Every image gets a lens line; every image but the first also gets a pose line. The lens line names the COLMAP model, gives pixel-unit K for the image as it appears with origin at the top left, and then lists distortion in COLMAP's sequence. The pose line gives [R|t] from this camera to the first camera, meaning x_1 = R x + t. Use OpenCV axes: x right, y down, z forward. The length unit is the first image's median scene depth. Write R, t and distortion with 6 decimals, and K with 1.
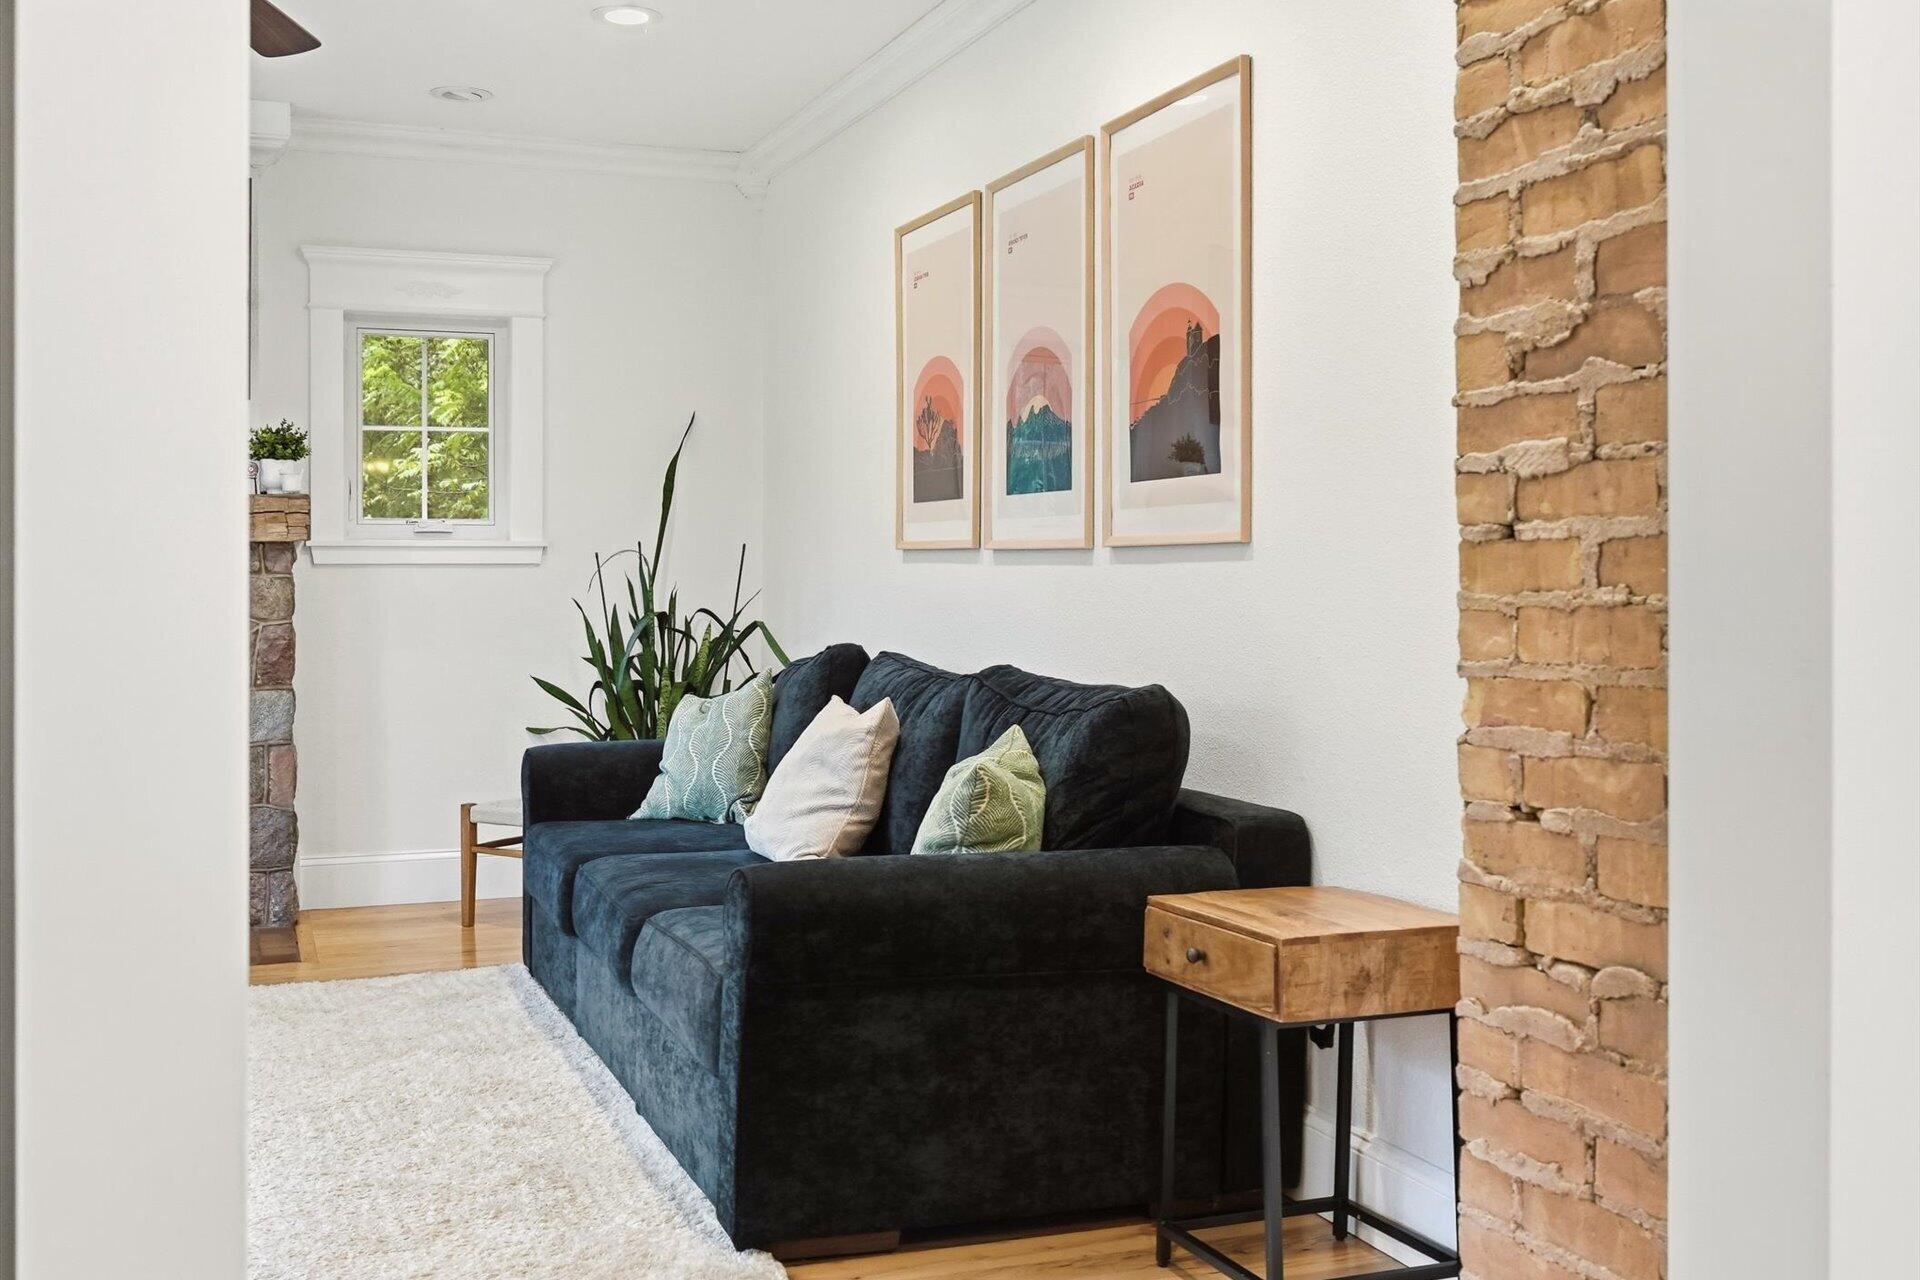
lens RADIAL K [[2003.8, 0, 909.0], [0, 2003.8, 630.6], [0, 0, 1]] dist [-0.012052, 0.006632]
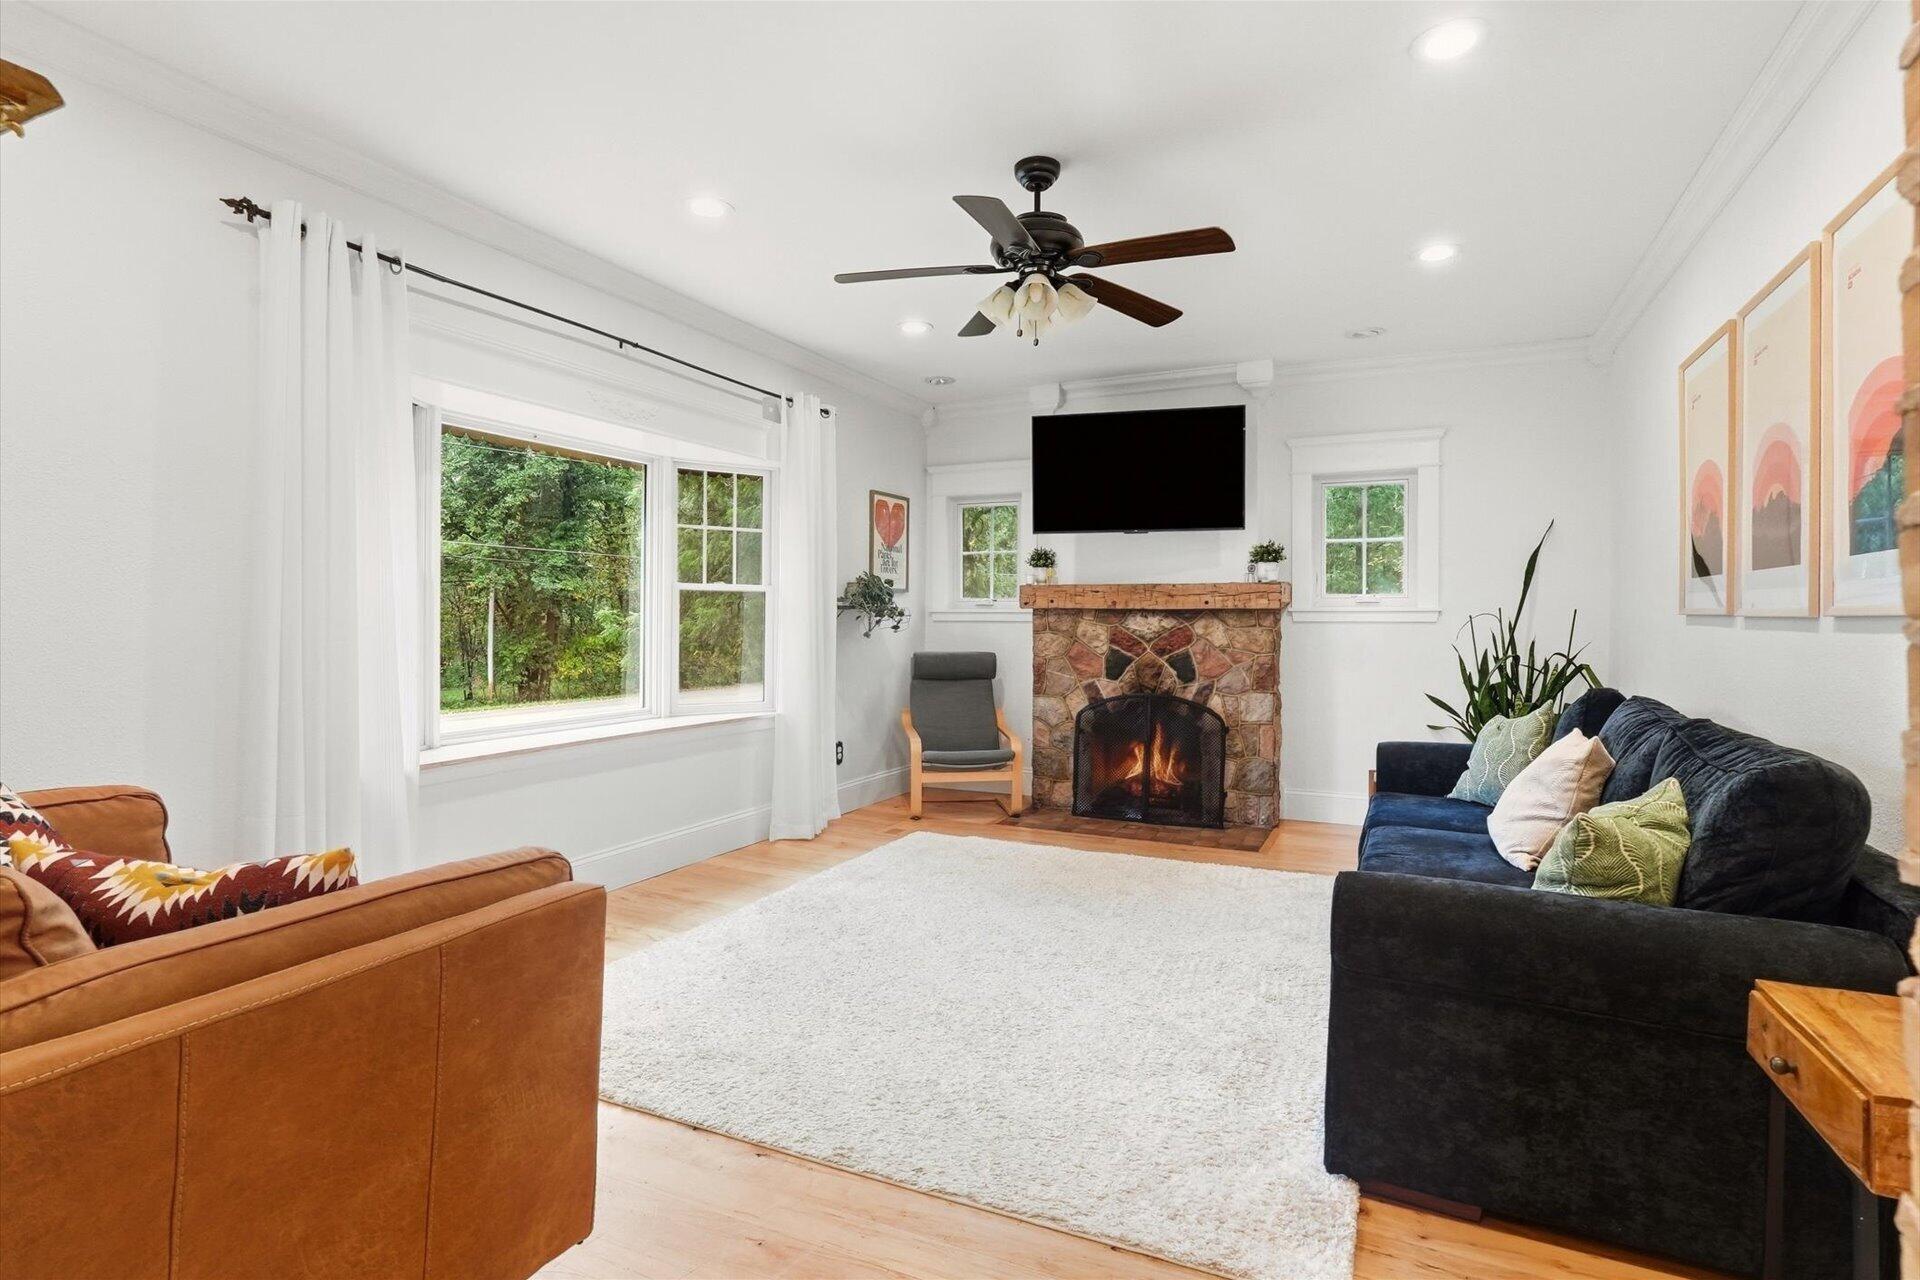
lens RADIAL K [[957.1, 0, 956.9], [0, 957.1, 625.7], [0, 0, 1]] dist [-0.004711, 0.000224]
pose [[0.695583, 0.009344, -0.718385, 0.140560], [-0.024126, 0.999655, -0.010357, -0.020056], [0.718040, 0.024536, 0.695569, 0.303975]]
